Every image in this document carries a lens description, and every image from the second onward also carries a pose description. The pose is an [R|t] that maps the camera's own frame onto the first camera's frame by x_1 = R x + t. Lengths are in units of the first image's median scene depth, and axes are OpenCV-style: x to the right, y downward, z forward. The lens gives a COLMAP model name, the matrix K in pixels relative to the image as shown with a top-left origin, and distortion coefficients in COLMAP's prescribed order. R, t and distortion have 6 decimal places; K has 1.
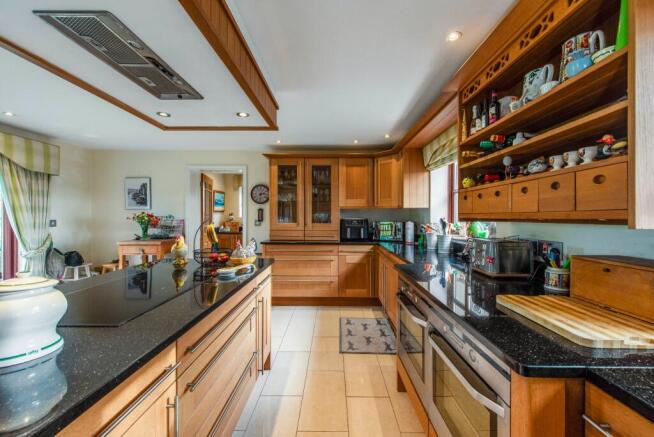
lens RADIAL K [[261.1, 0, 327.9], [0, 261.1, 216.1], [0, 0, 1]] dist [0.003730, 0.000169]
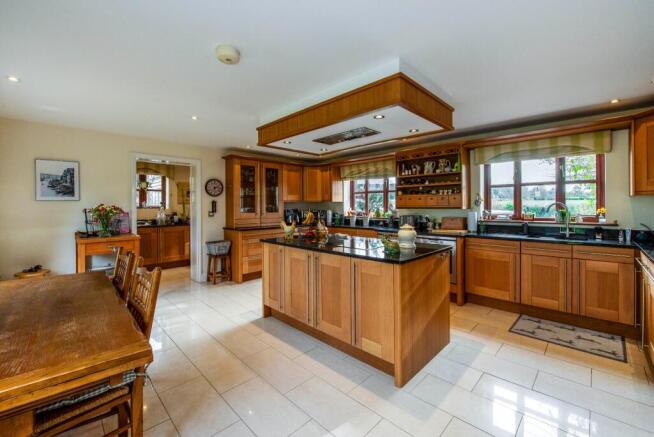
lens RADIAL K [[261.1, 0, 332.8], [0, 261.1, 206.4], [0, 0, 1]] dist [0.003730, 0.000169]
pose [[0.706234, -0.006791, 0.707946, -0.734847], [0.007744, 0.999968, 0.001867, -0.003973], [-0.707936, 0.004164, 0.706264, -0.141915]]
